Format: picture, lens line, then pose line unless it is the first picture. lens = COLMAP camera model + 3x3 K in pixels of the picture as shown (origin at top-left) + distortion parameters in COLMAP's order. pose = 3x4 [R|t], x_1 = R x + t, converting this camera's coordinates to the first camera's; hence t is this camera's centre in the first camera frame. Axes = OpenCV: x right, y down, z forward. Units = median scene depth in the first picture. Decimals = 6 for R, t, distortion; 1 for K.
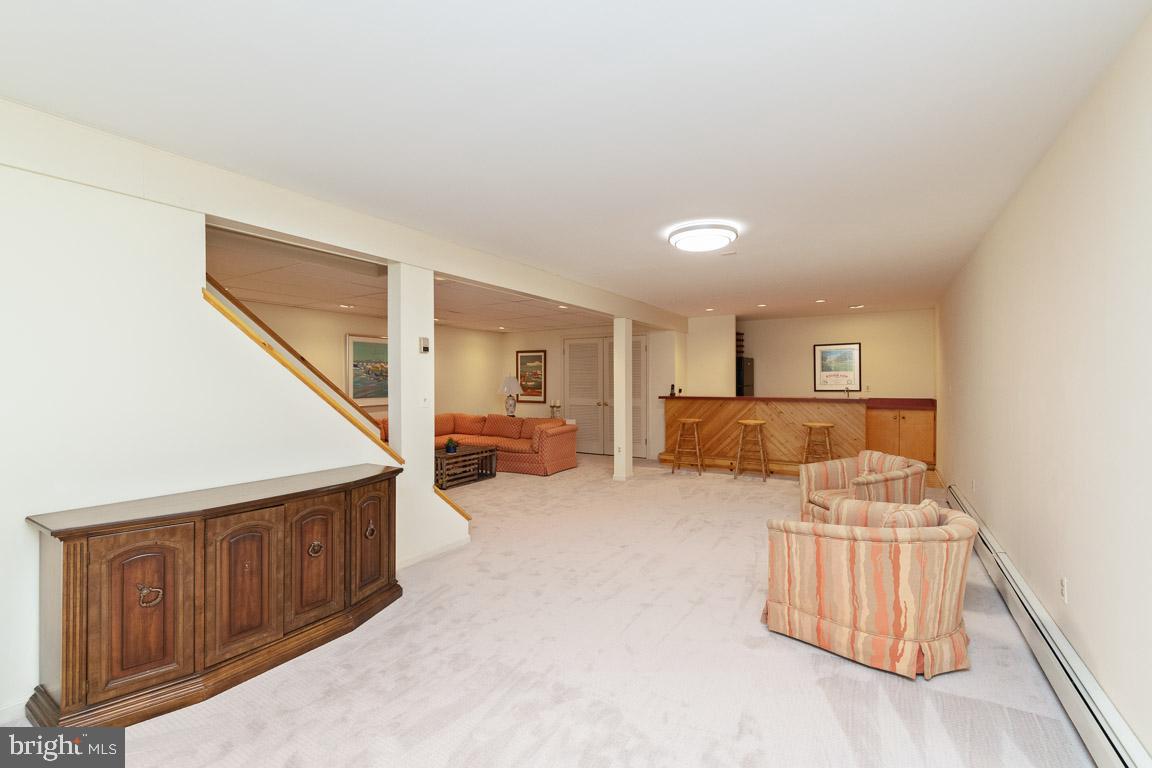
lens RADIAL K [[497.3, 0, 577.9], [0, 497.3, 382.3], [0, 0, 1]] dist [-0.001978, -0.000700]
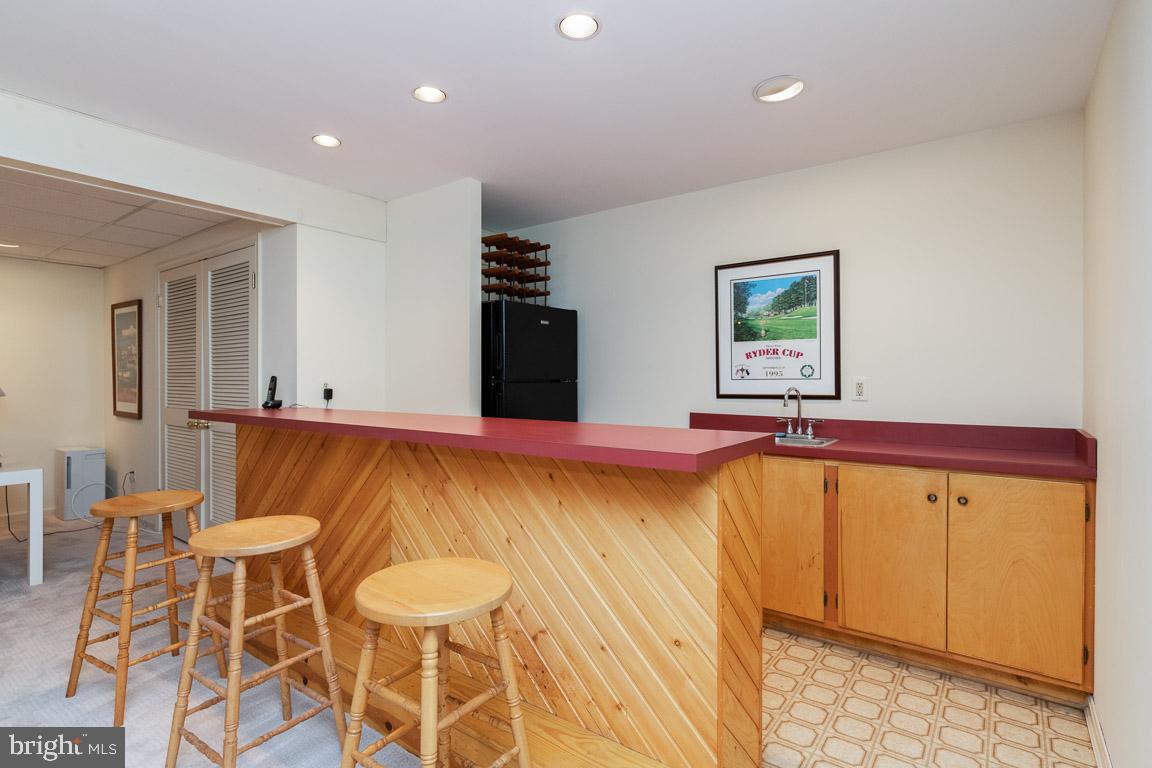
lens RADIAL K [[562.1, 0, 574.4], [0, 562.1, 381.8], [0, 0, 1]] dist [0.002906, 0.000075]
pose [[0.996335, 0.002947, -0.085481, 0.410899], [-0.001853, 0.999915, 0.012872, 0.002294], [0.085511, -0.012667, 0.996257, 0.590600]]
